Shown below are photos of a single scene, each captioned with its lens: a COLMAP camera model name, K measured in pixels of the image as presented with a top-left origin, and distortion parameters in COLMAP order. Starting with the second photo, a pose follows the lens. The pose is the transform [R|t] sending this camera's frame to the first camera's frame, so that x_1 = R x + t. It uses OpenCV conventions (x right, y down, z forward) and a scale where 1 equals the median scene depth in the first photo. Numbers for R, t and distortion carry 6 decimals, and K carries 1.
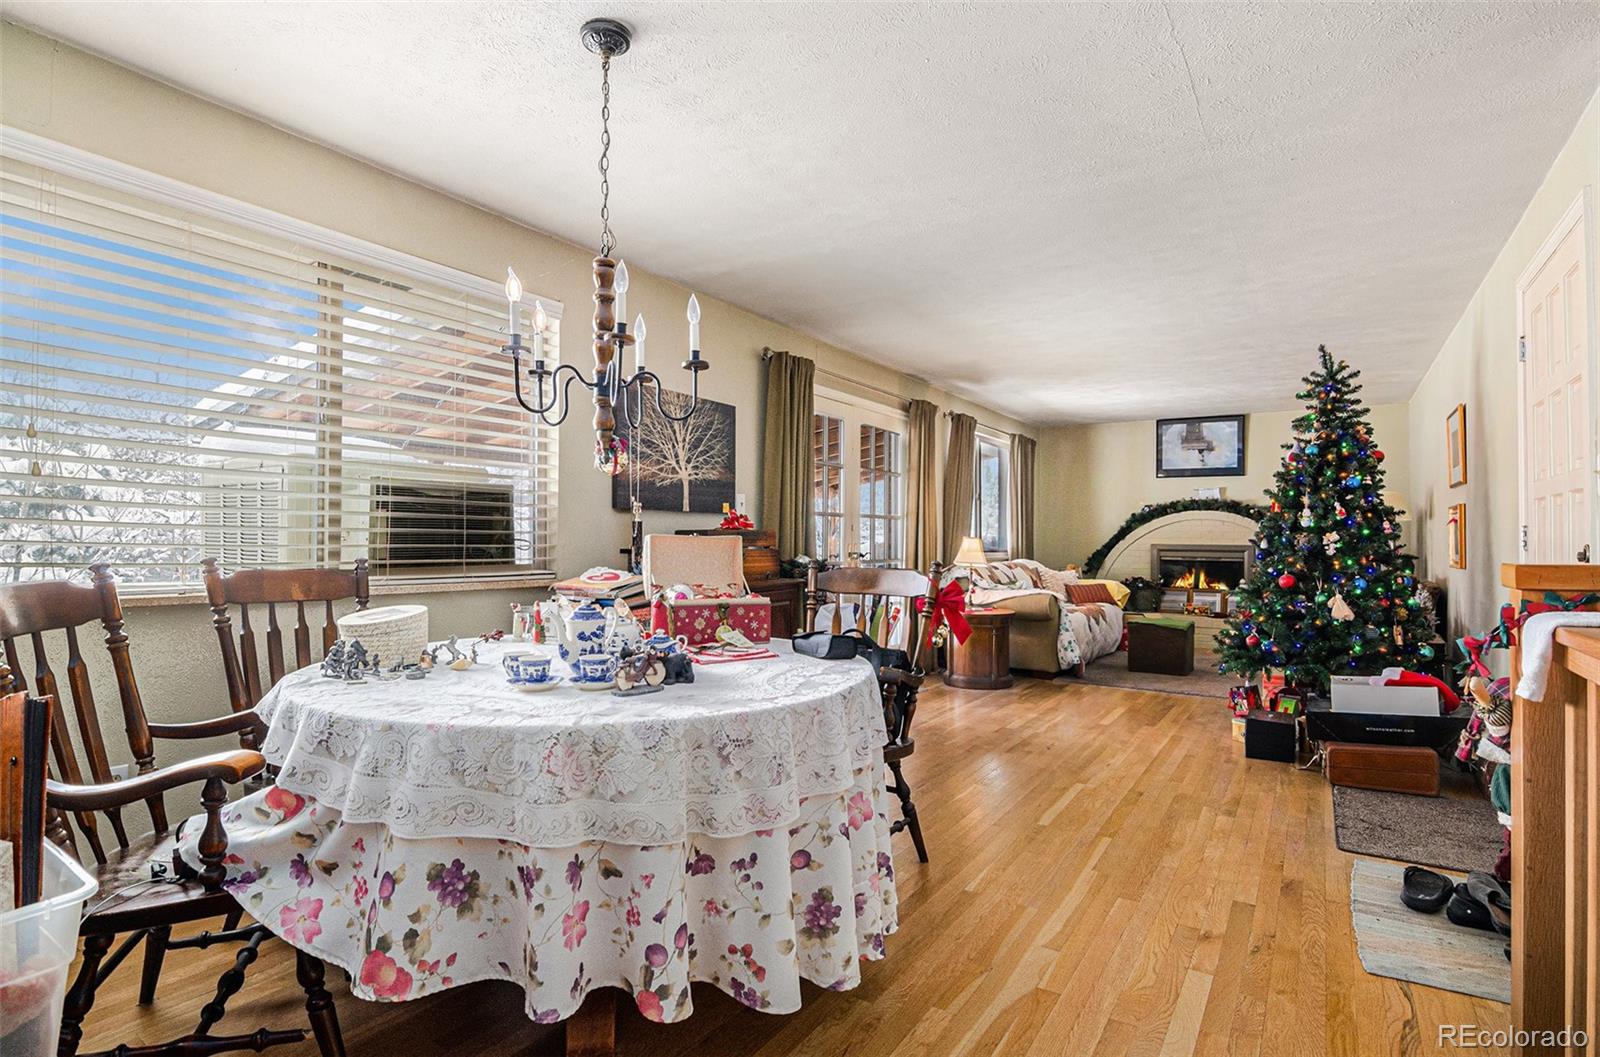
lens RADIAL K [[809.6, 0, 795.3], [0, 809.6, 532.9], [0, 0, 1]] dist [-0.005078, -0.007370]
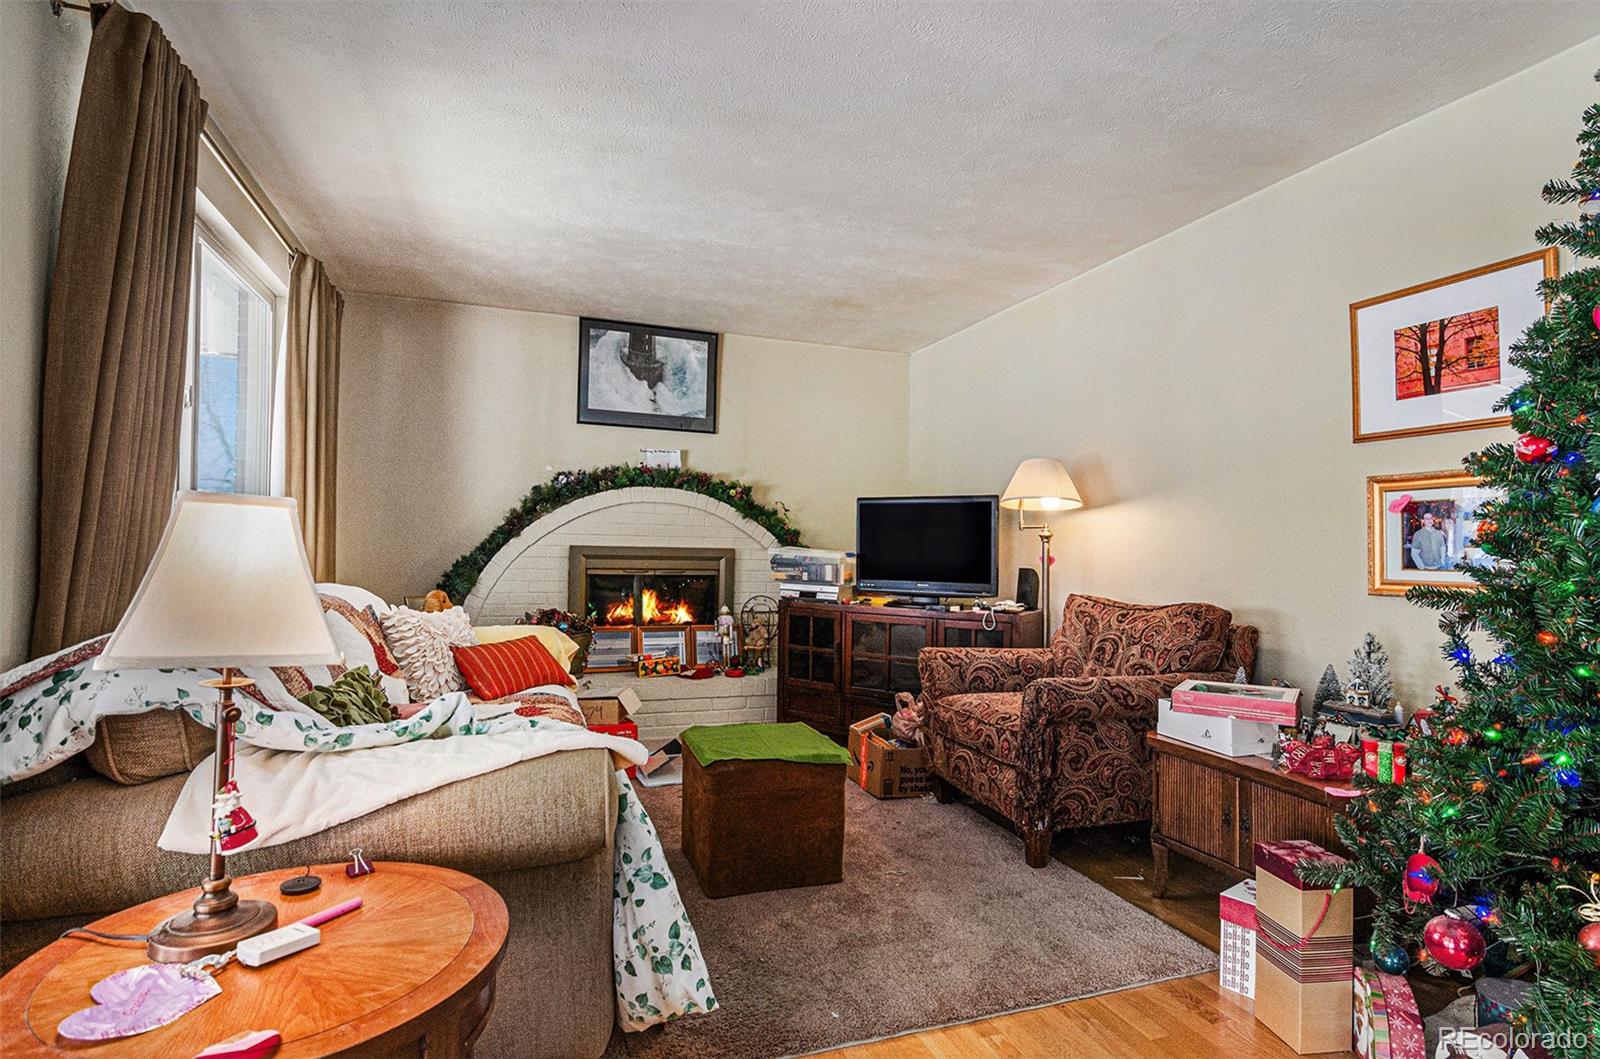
lens RADIAL K [[809.6, 0, 804.5], [0, 809.6, 526.6], [0, 0, 1]] dist [-0.005078, -0.007370]
pose [[0.604358, 0.028238, 0.796212, 0.112151], [-0.018741, 0.999599, -0.021226, 0.010505], [-0.796493, -0.002094, 0.604645, 0.568518]]
